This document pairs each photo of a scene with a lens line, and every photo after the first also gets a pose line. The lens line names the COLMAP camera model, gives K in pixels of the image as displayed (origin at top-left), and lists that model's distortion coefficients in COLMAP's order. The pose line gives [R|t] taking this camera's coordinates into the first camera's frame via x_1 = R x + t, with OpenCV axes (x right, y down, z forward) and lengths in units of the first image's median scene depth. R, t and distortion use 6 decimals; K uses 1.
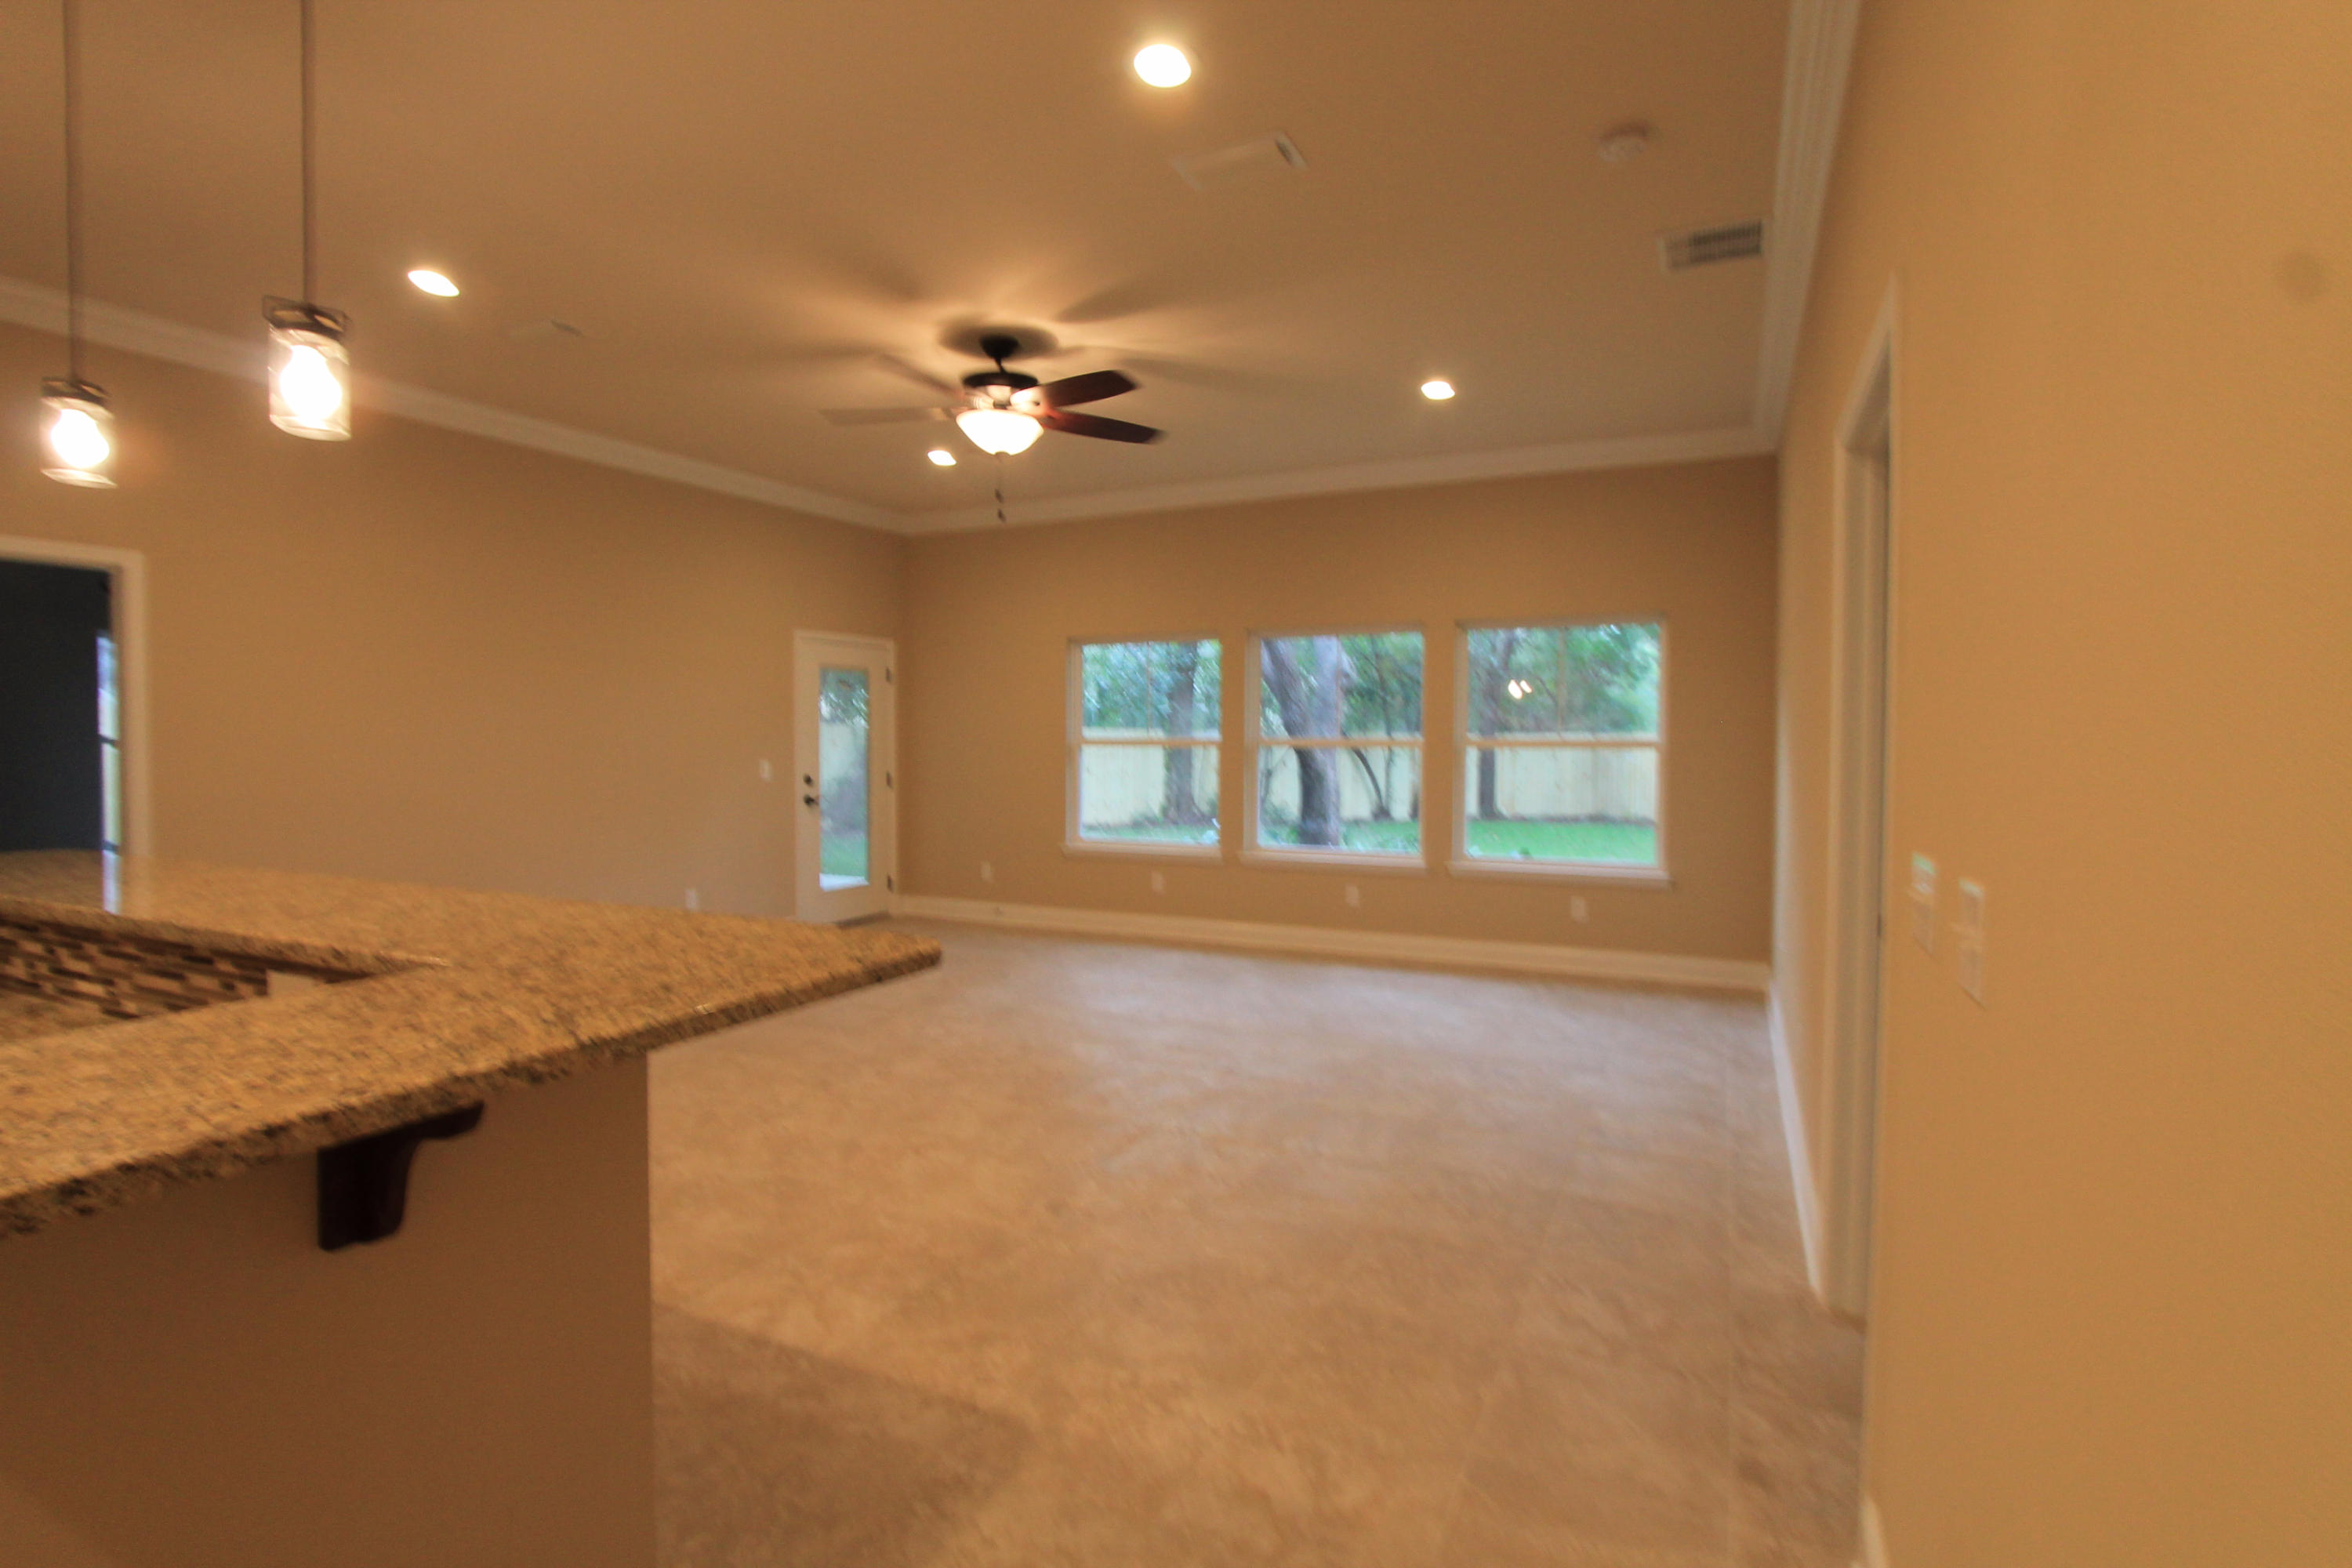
lens RADIAL K [[1132.4, 0, 1166.7], [0, 1132.4, 766.6], [0, 0, 1]] dist [-0.020120, 0.002600]
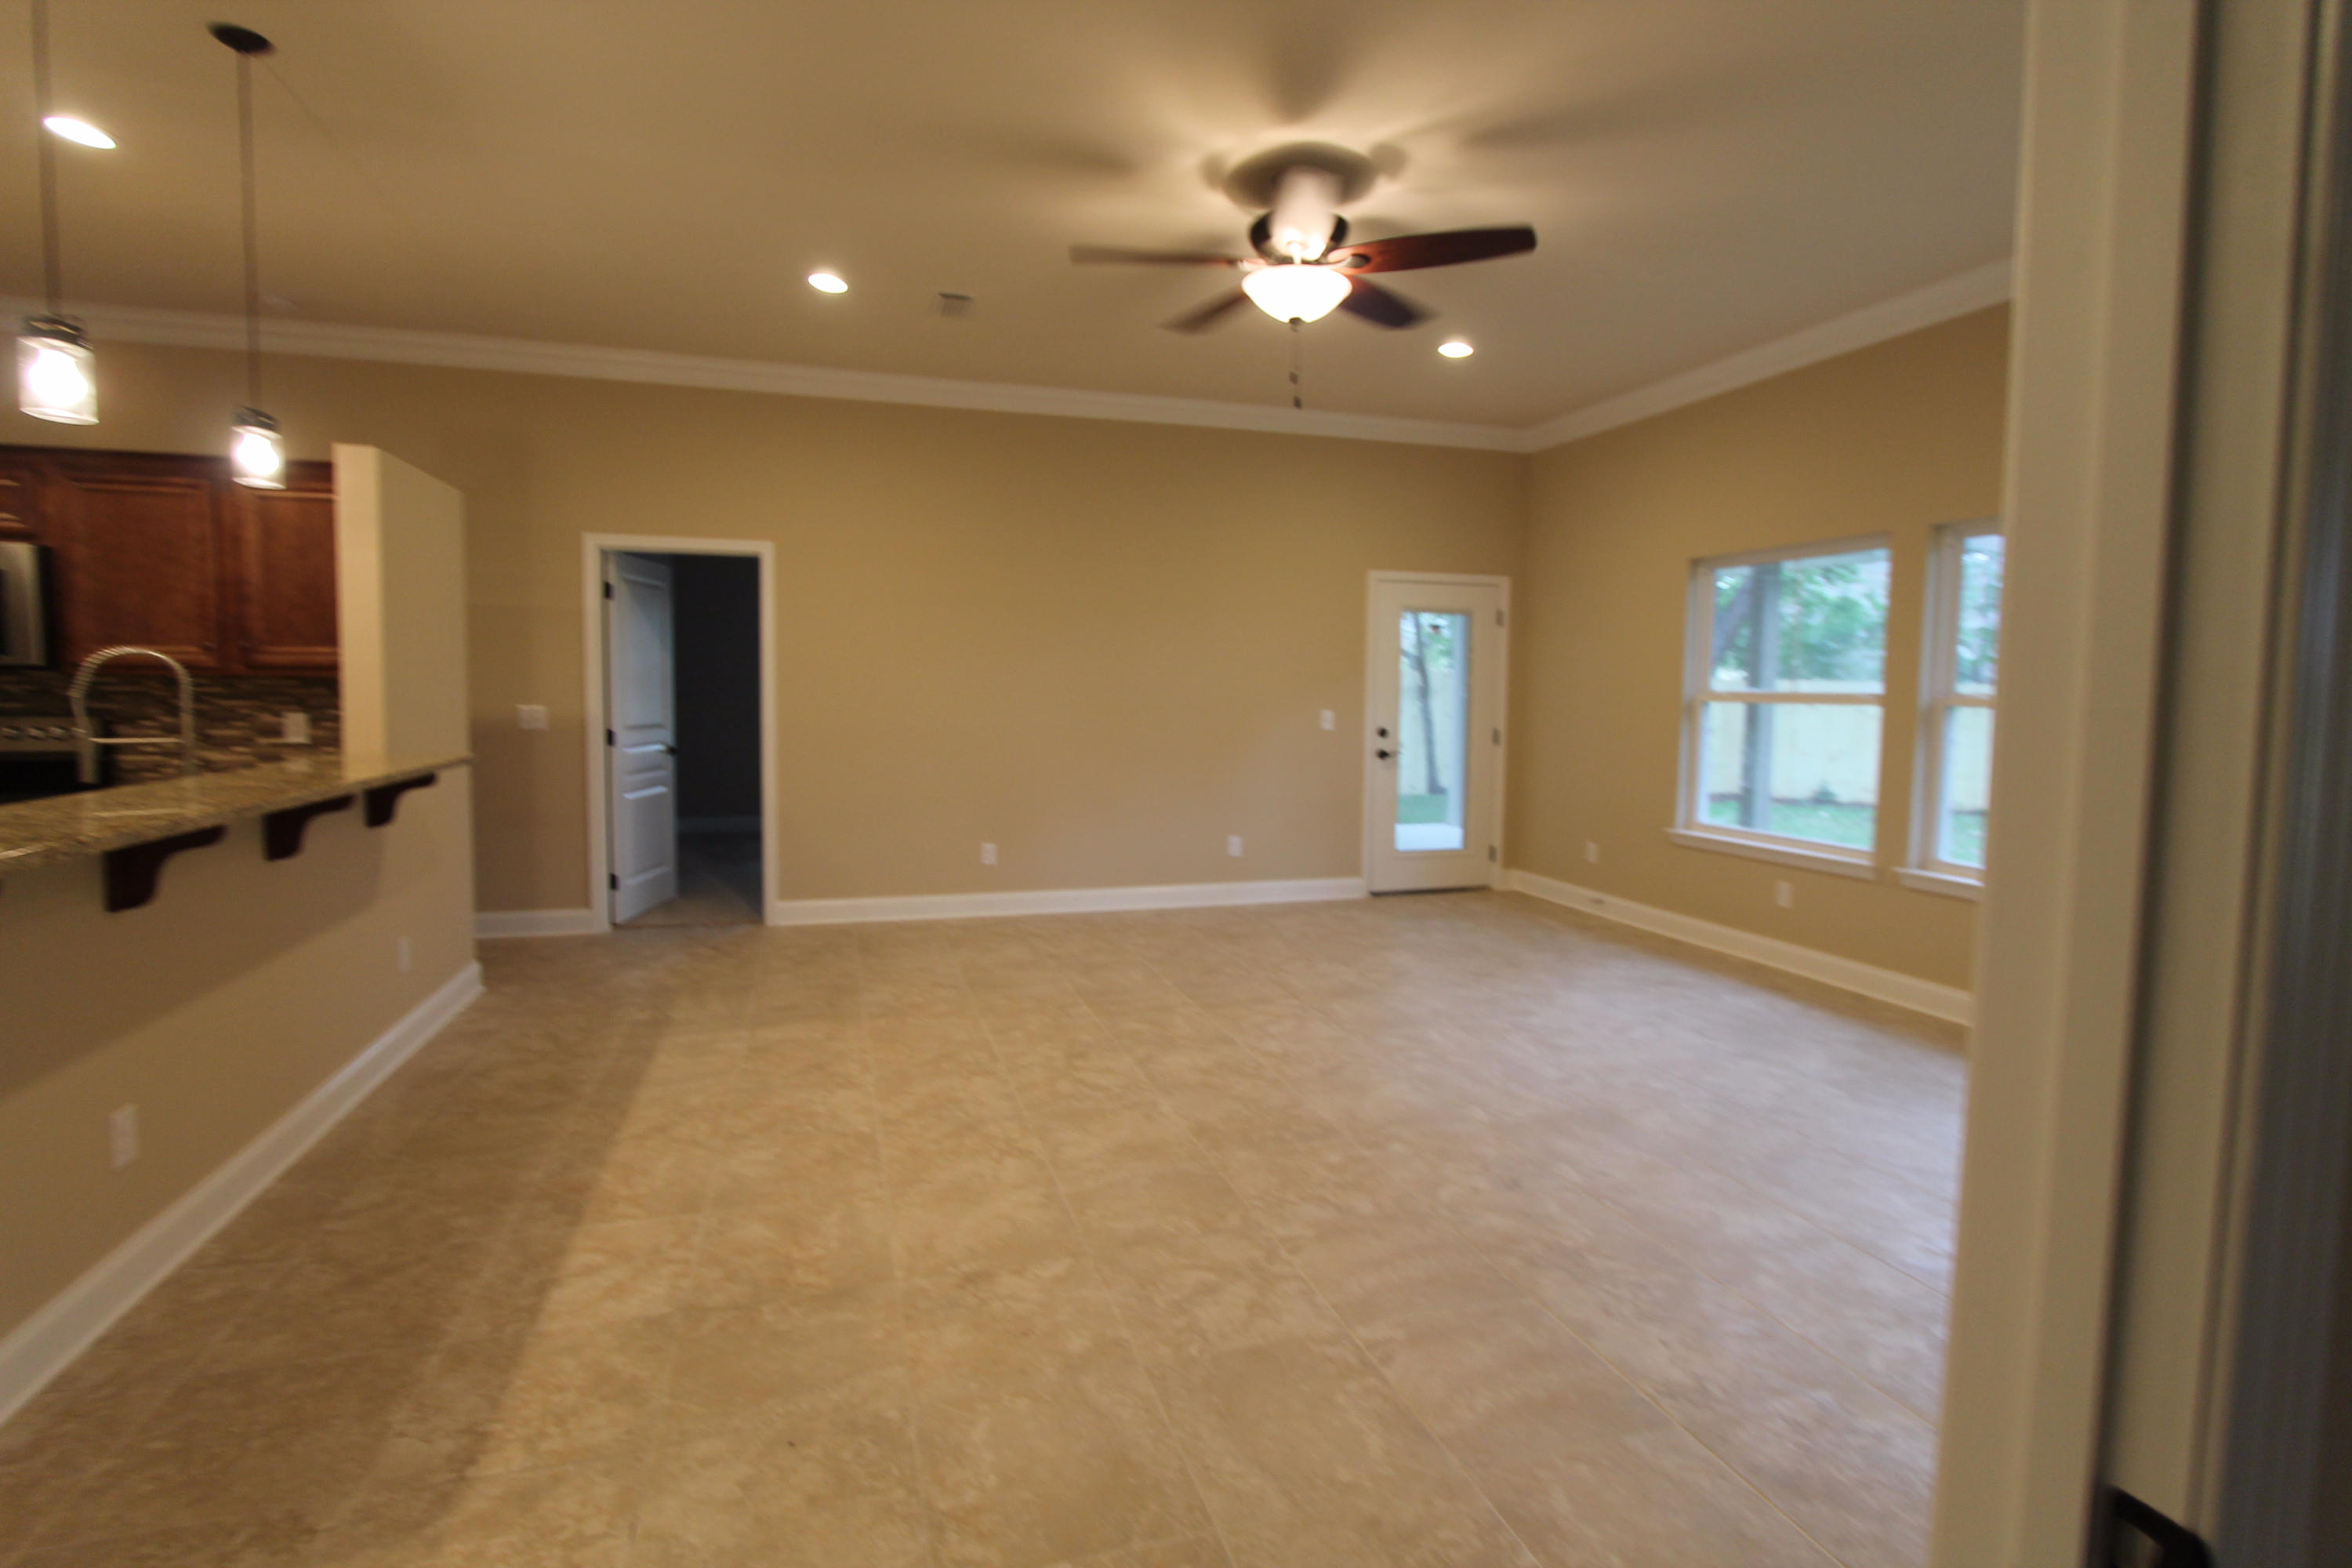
lens RADIAL K [[1100.7, 0, 1158.0], [0, 1100.7, 760.9], [0, 0, 1]] dist [-0.017516, 0.001449]
pose [[0.681395, 0.056631, -0.729722, 0.452450], [-0.029909, 0.998324, 0.049548, -0.008113], [0.731305, -0.011936, 0.681947, 0.501203]]
